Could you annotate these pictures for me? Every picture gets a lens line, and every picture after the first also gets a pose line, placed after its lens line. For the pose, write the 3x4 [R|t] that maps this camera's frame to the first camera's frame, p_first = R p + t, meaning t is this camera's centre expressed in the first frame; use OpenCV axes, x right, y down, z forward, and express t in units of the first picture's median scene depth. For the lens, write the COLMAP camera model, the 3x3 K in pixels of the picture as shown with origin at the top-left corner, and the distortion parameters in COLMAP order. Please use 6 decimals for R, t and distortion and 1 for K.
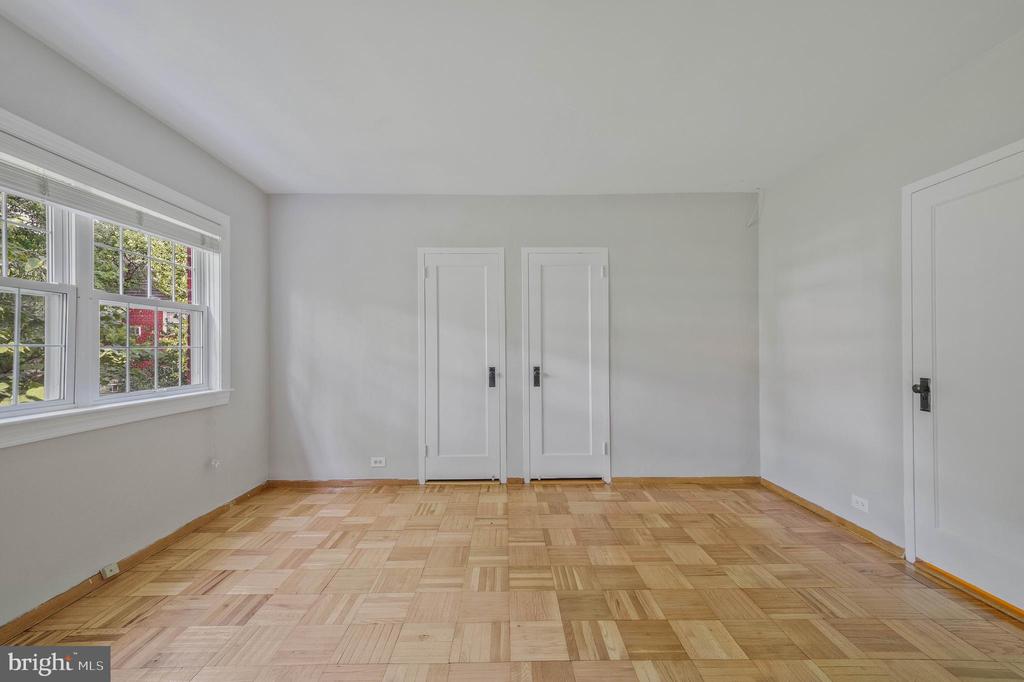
lens RADIAL K [[413.3, 0, 512.0], [0, 413.3, 343.7], [0, 0, 1]] dist [0.033016, -0.010839]
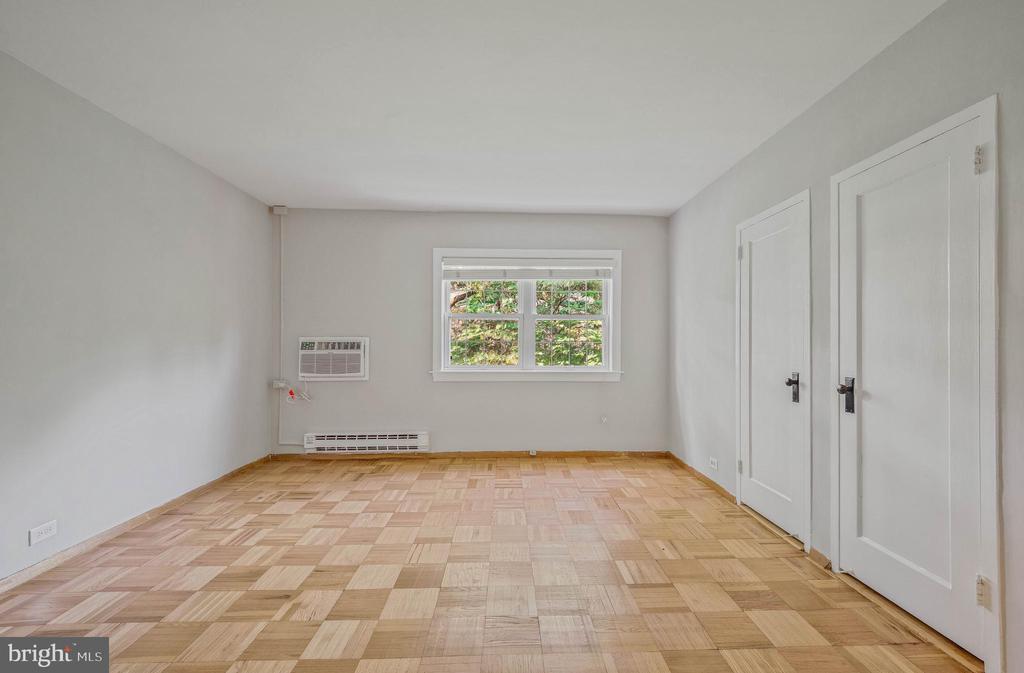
lens RADIAL K [[423.5, 0, 527.3], [0, 423.5, 339.6], [0, 0, 1]] dist [0.034102, -0.024316]
pose [[0.027122, -0.005758, -0.999616, 0.880051], [0.005913, 0.999967, -0.005600, 0.006287], [0.999615, -0.005759, 0.027155, 0.751101]]
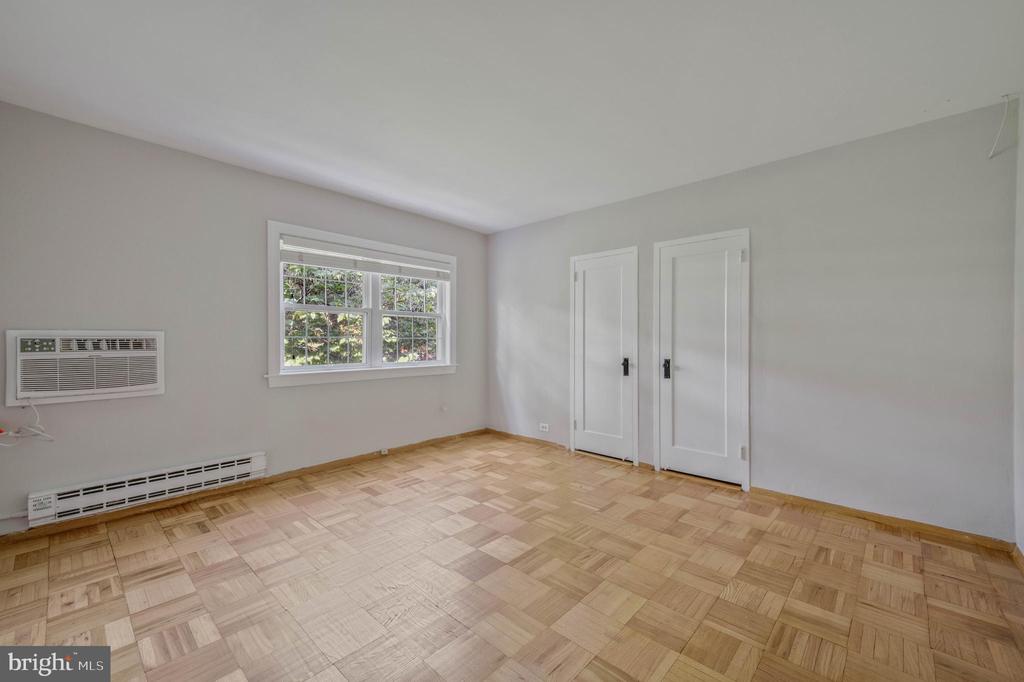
lens RADIAL K [[412.5, 0, 519.4], [0, 412.5, 339.3], [0, 0, 1]] dist [0.033897, -0.010967]
pose [[0.732366, 0.005069, -0.680892, 0.673750], [0.001826, 0.999954, 0.009409, -0.003541], [0.680908, -0.008134, 0.732323, 0.011667]]
